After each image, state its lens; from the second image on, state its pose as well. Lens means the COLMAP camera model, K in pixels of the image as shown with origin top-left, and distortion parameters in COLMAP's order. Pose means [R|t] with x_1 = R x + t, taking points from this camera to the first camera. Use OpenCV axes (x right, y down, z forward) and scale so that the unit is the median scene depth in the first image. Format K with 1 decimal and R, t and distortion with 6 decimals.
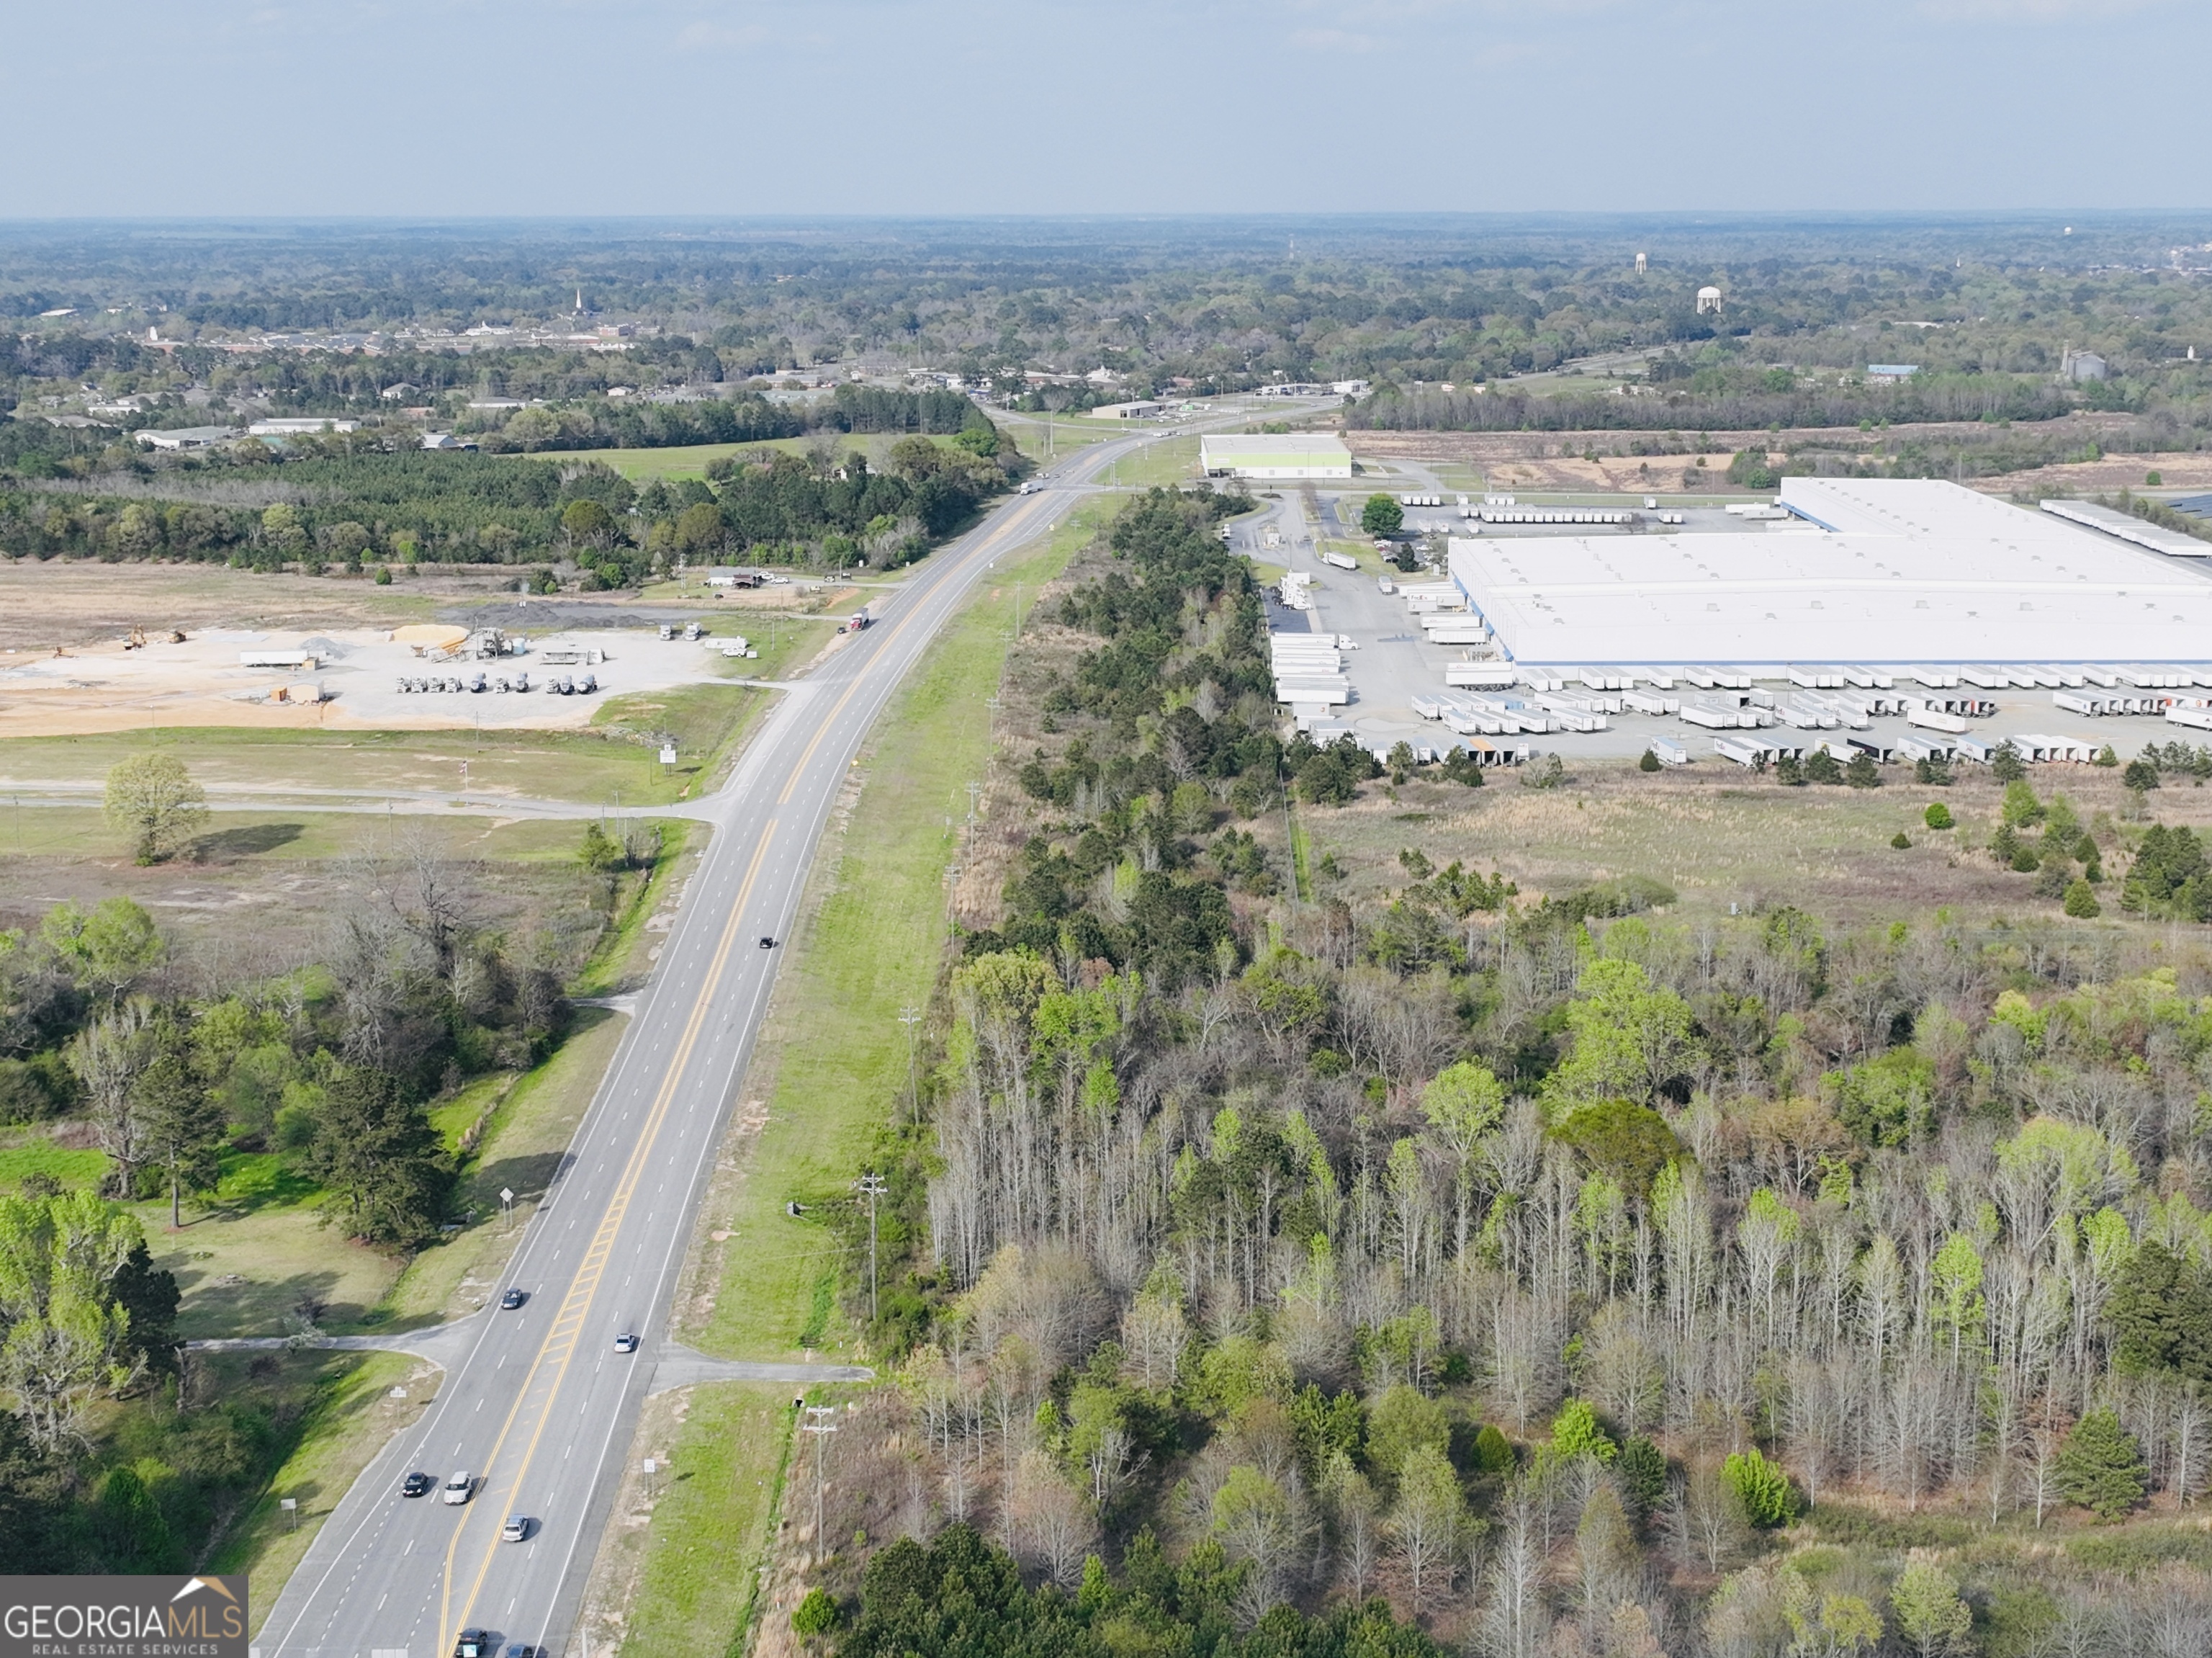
lens RADIAL K [[3222.2, 0, 1105.7], [0, 3222.2, 829.9], [0, 0, 1]] dist [-0.006662, 0.000000]
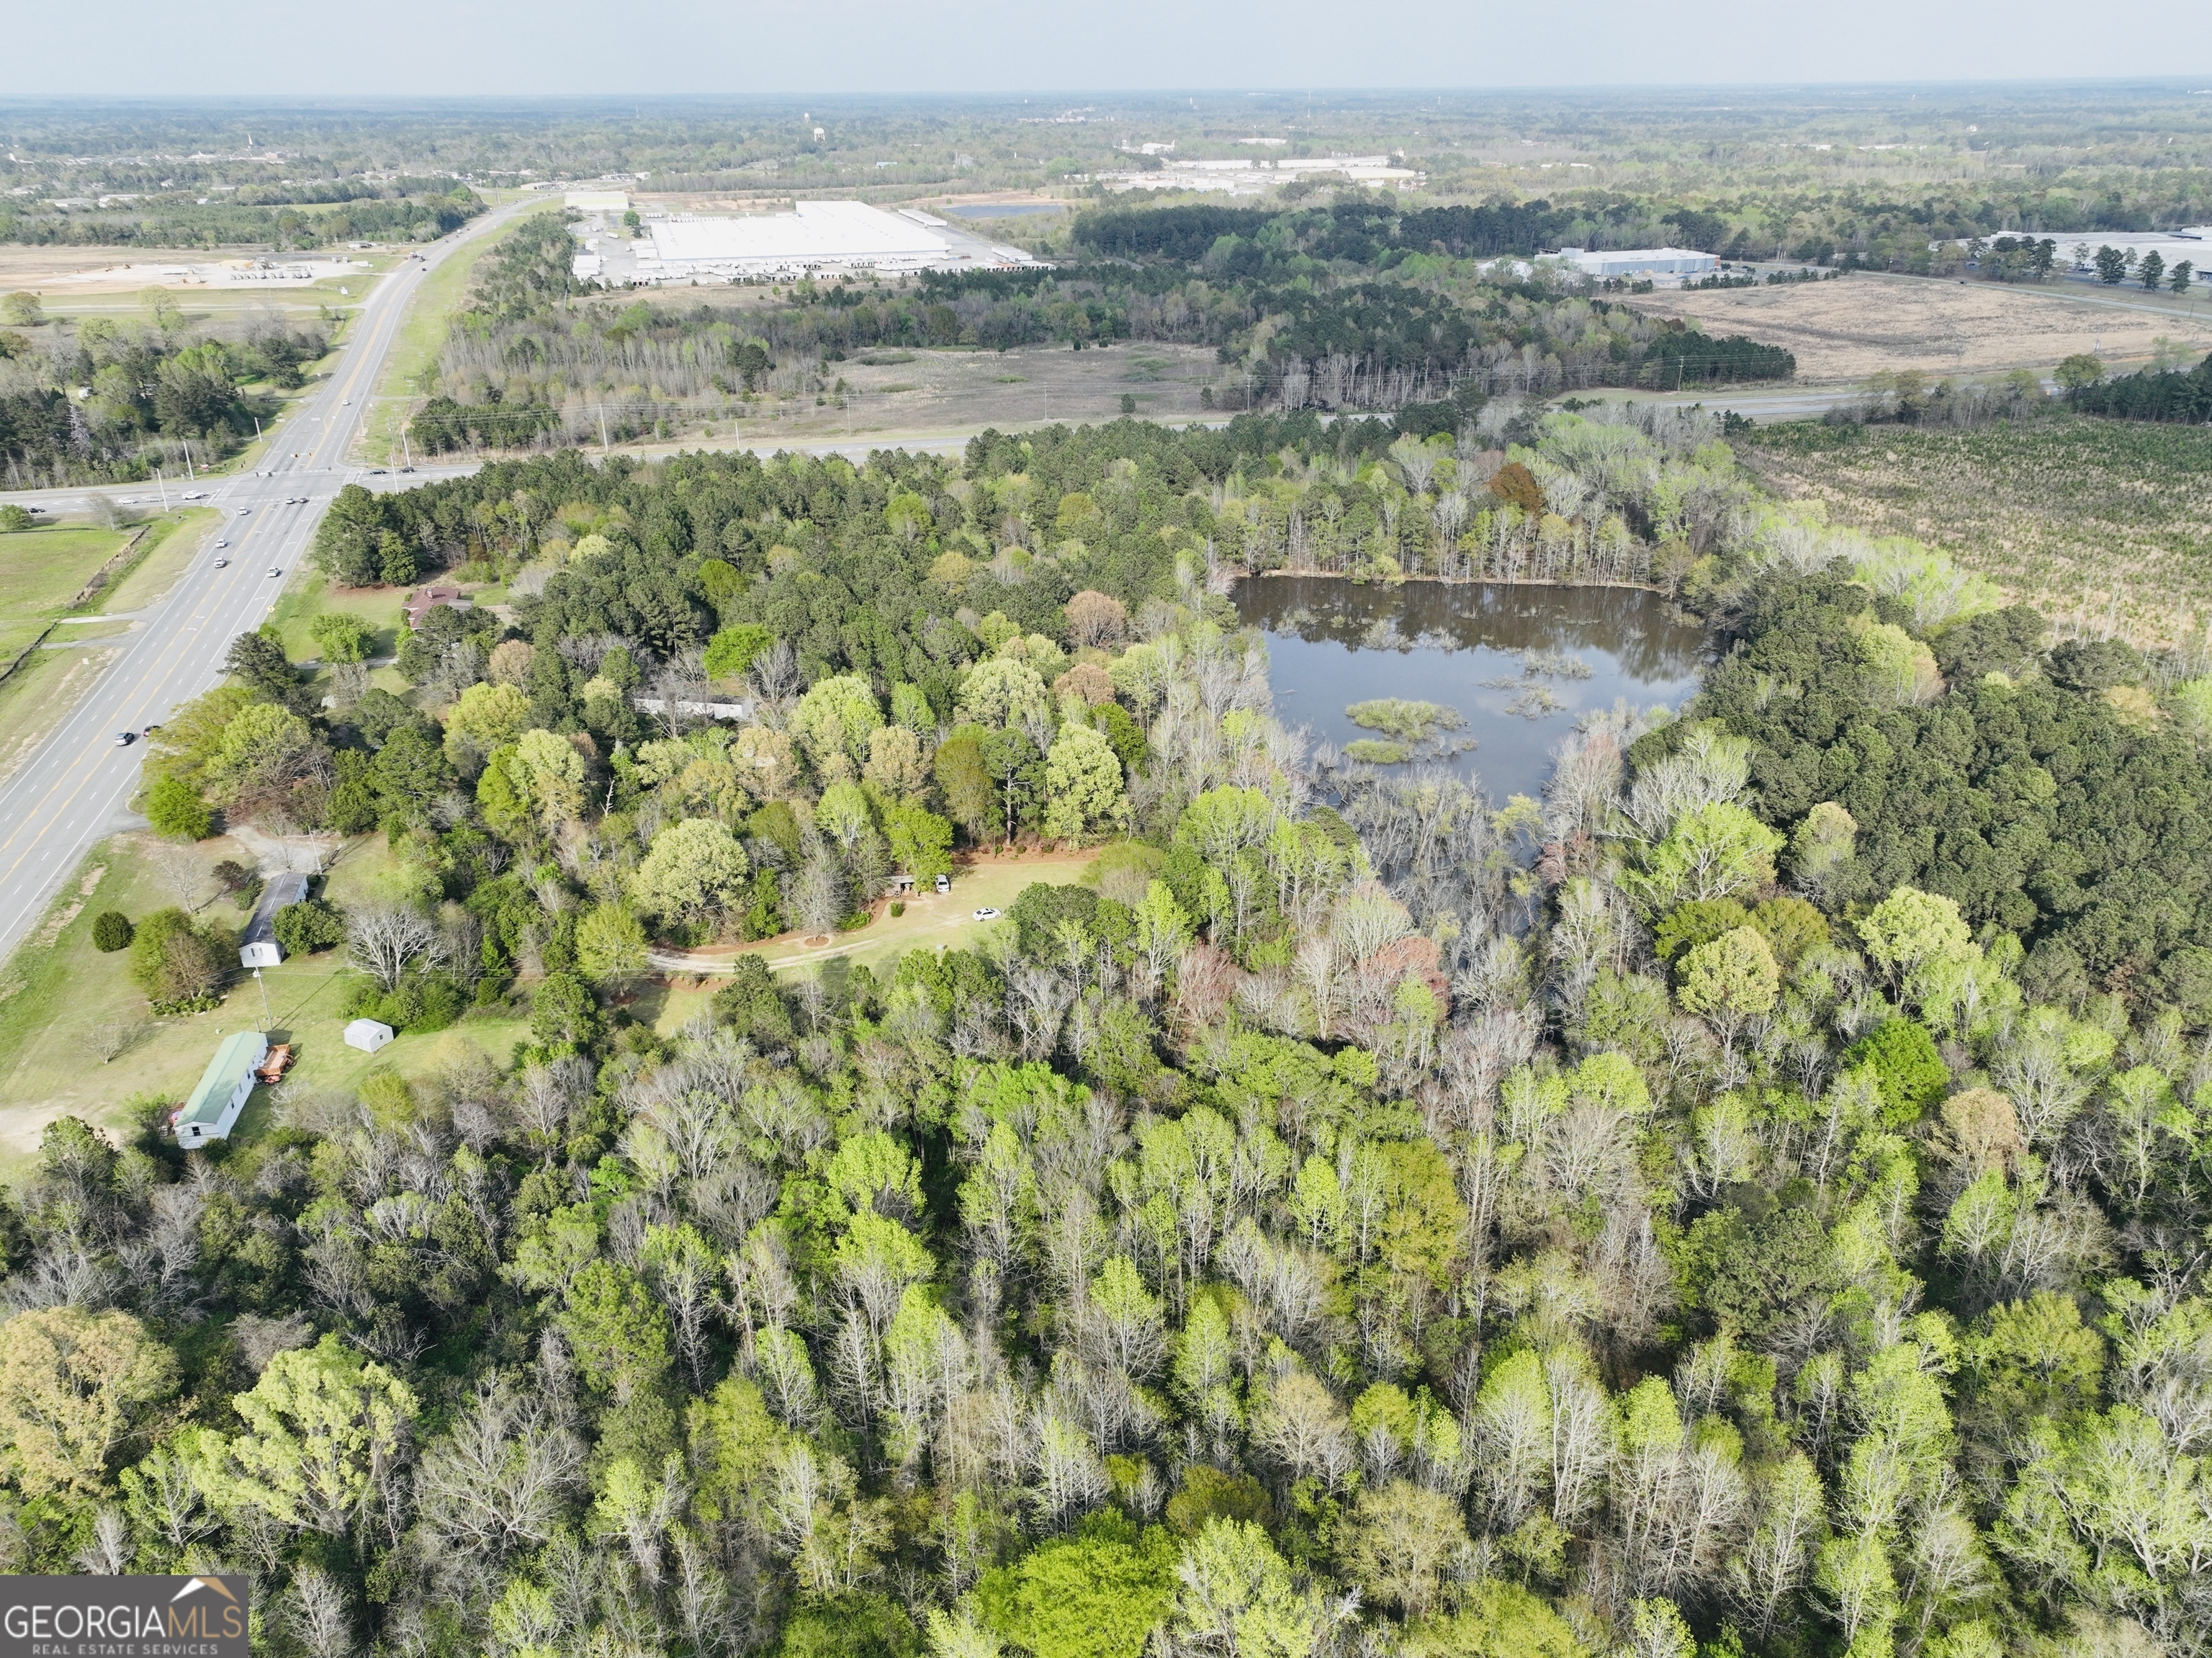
lens RADIAL K [[1549.6, 0, 1104.6], [0, 1549.6, 824.9], [0, 0, 1]] dist [0.001959, 0.016685]
pose [[0.951709, -0.134601, 0.275921, 0.027772], [0.061828, 0.964380, 0.257192, 0.052363], [-0.300711, -0.227713, 0.926132, -0.261416]]
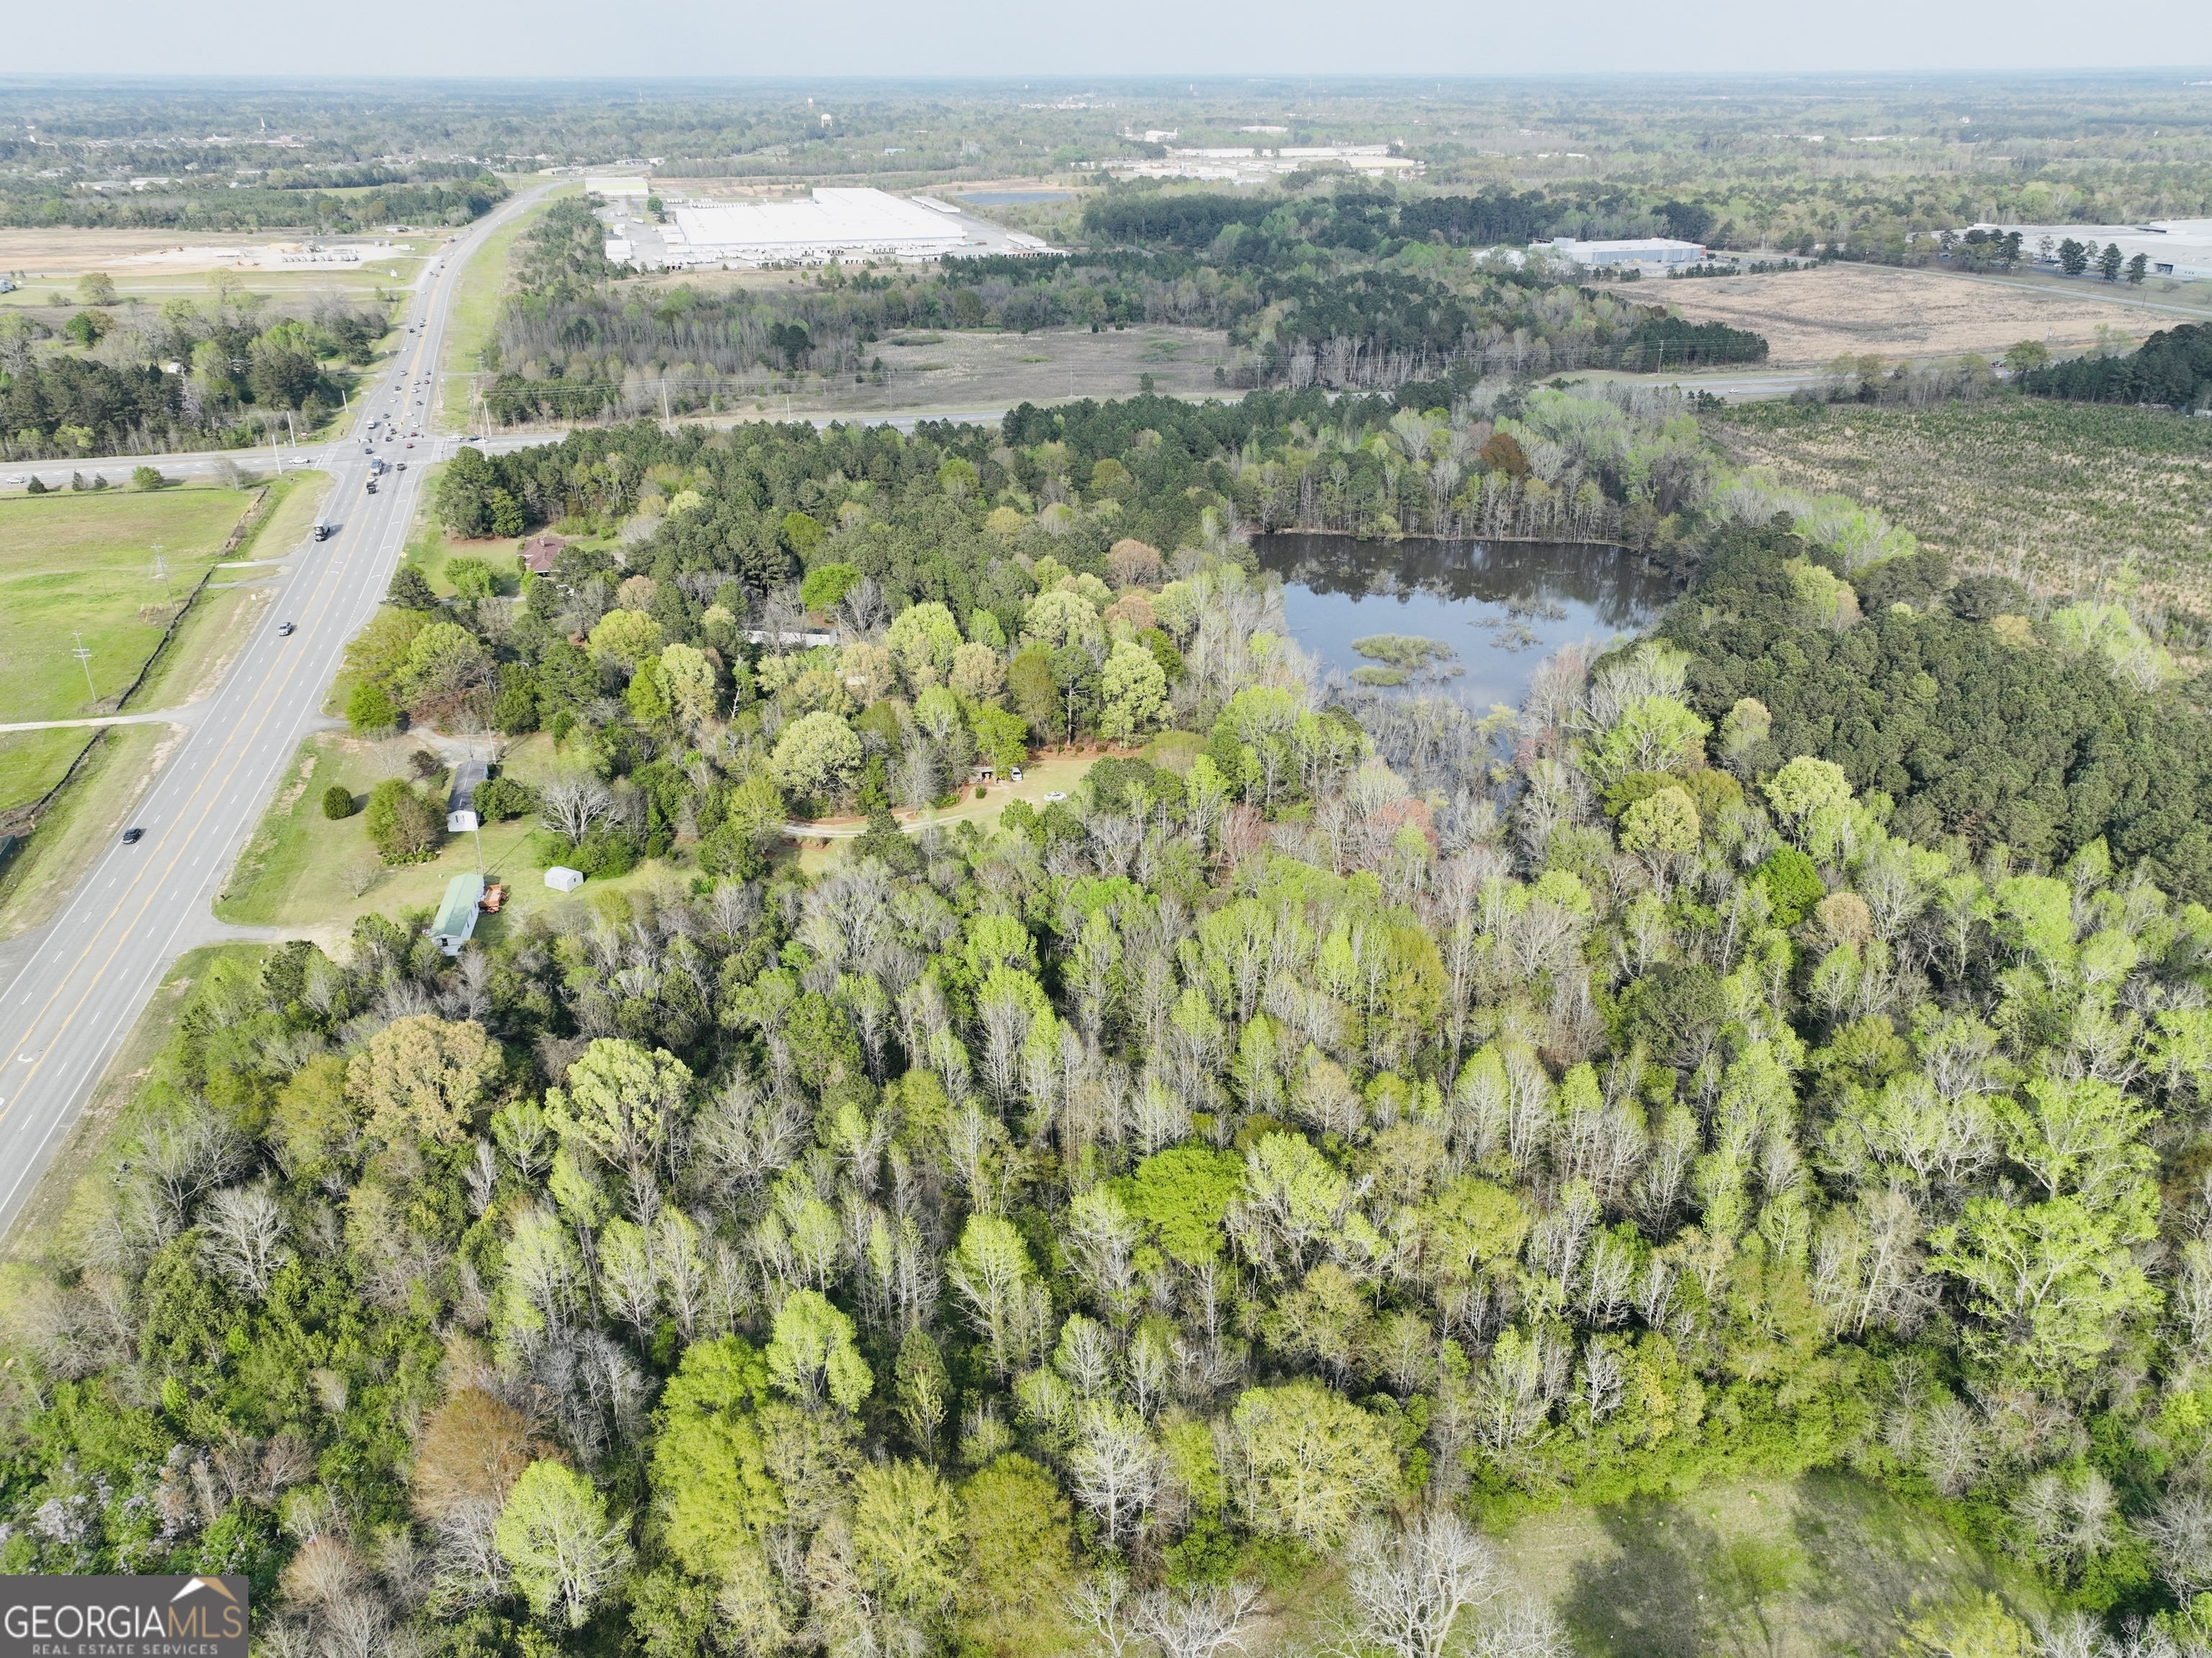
lens RADIAL K [[1549.6, 0, 1104.1], [0, 1549.6, 829.4], [0, 0, 1]] dist [0.001959, 0.016685]
pose [[0.951477, -0.133816, 0.277100, 0.011044], [0.057361, 0.961842, 0.267526, 0.054472], [-0.302325, -0.238651, 0.922846, -0.291921]]
